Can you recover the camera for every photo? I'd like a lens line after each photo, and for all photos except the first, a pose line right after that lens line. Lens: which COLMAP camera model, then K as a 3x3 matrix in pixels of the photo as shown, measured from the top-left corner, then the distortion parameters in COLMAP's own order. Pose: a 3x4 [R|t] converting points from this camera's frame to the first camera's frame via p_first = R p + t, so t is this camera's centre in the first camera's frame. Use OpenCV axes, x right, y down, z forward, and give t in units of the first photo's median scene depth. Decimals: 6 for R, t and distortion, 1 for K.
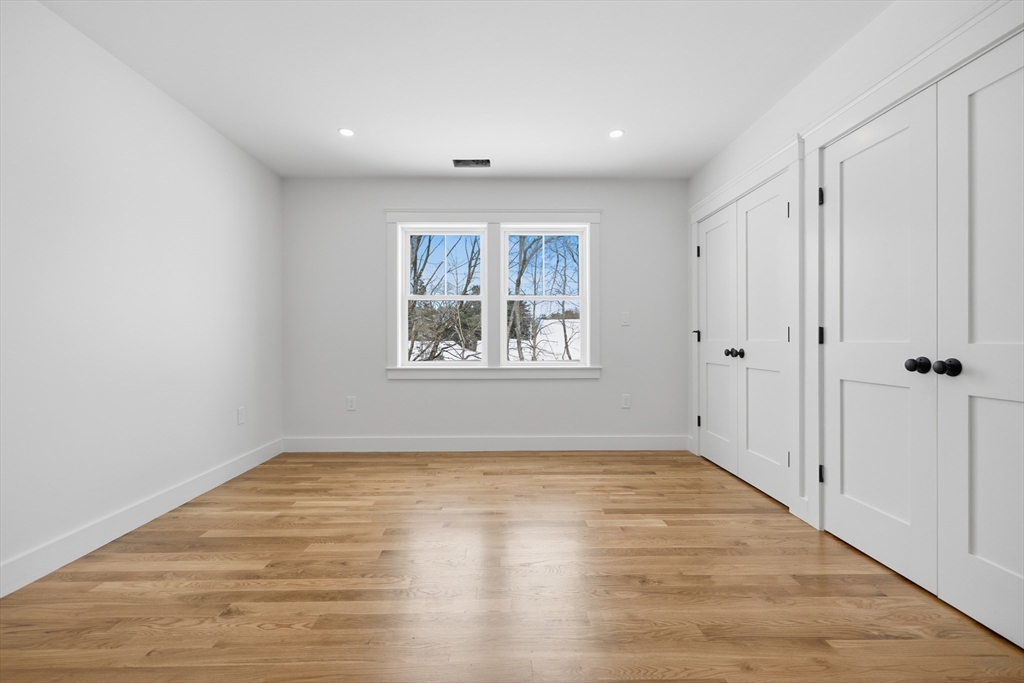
lens RADIAL K [[441.8, 0, 515.9], [0, 441.8, 340.1], [0, 0, 1]] dist [-0.002437, 0.000283]
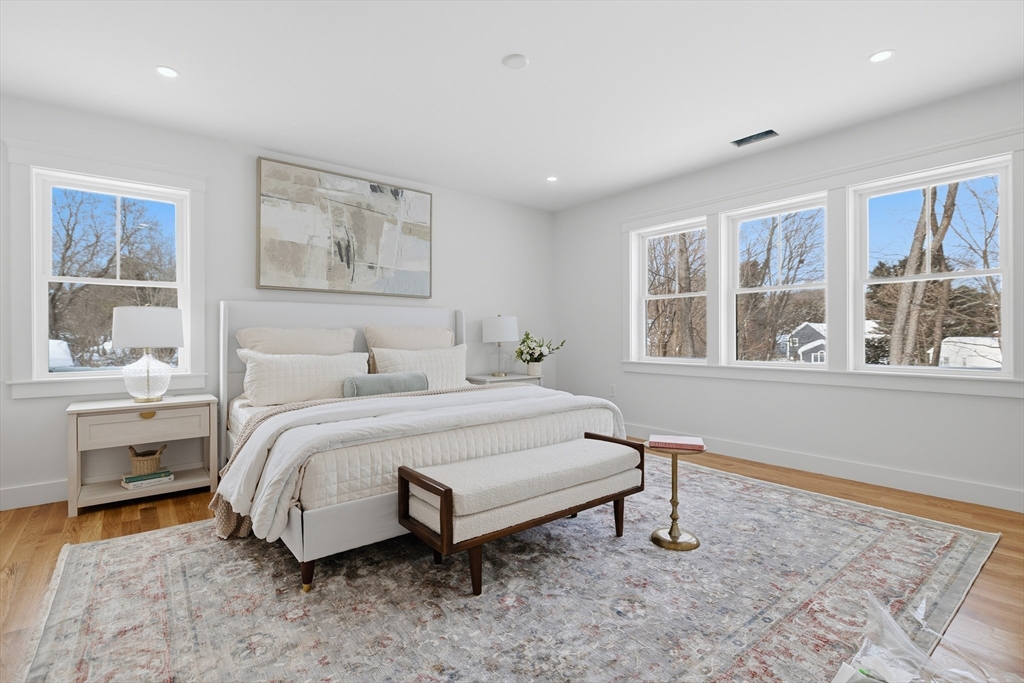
lens RADIAL K [[476.0, 0, 507.8], [0, 476.0, 342.3], [0, 0, 1]] dist [0.004399, 0.000018]
pose [[0.618522, 0.009503, -0.785710, 0.459058], [0.000270, 0.999924, 0.012306, -0.000392], [0.785767, -0.007823, 0.618473, 0.010316]]
